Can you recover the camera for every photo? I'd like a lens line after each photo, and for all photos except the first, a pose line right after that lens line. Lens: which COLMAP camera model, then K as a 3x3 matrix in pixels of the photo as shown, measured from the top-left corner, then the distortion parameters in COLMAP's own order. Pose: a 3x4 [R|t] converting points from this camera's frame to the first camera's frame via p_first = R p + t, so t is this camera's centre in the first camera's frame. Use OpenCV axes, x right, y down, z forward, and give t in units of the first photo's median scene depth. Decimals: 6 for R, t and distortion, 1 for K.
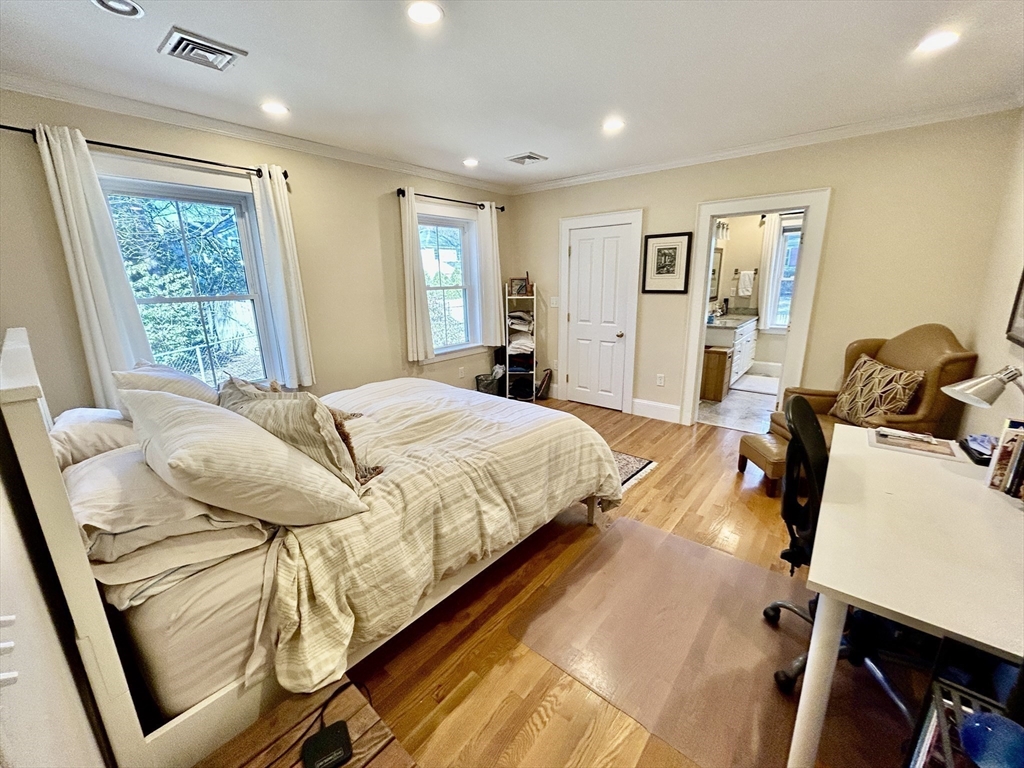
lens RADIAL K [[410.8, 0, 515.5], [0, 410.8, 383.7], [0, 0, 1]] dist [-0.004747, 0.000243]
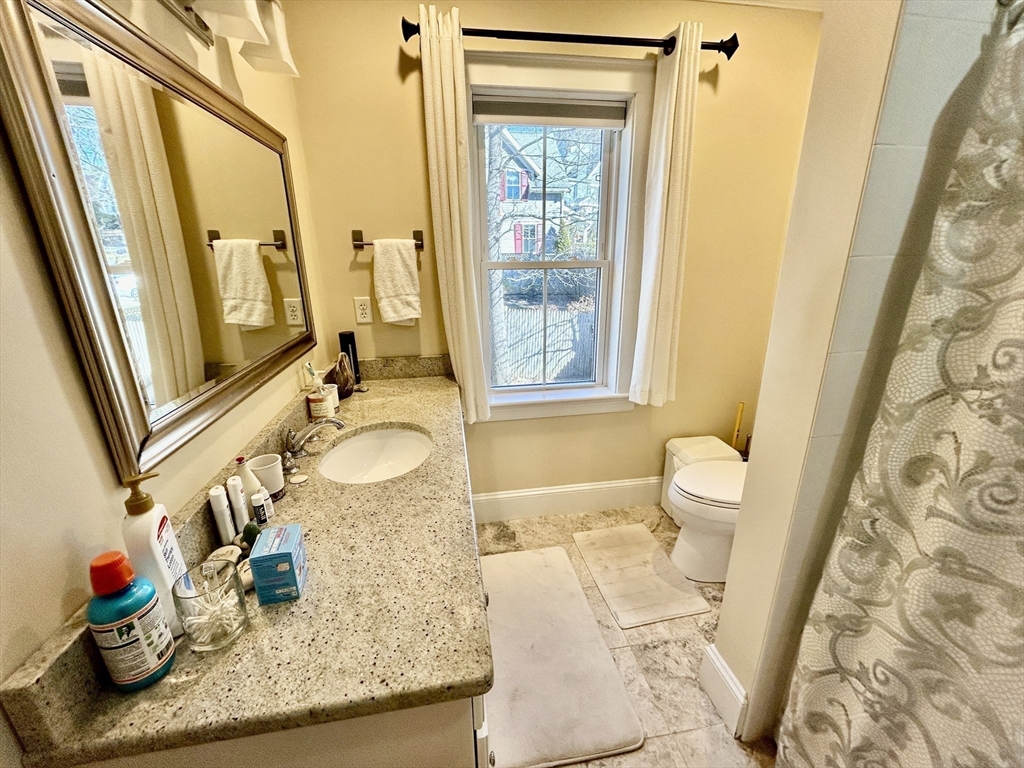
lens RADIAL K [[410.8, 0, 514.5], [0, 410.8, 380.8], [0, 0, 1]] dist [-0.004747, 0.000243]
pose [[0.658582, -0.214090, 0.721412, 0.382616], [0.181056, 0.975594, 0.124235, -0.192990], [-0.730403, 0.048797, 0.681271, 0.730056]]
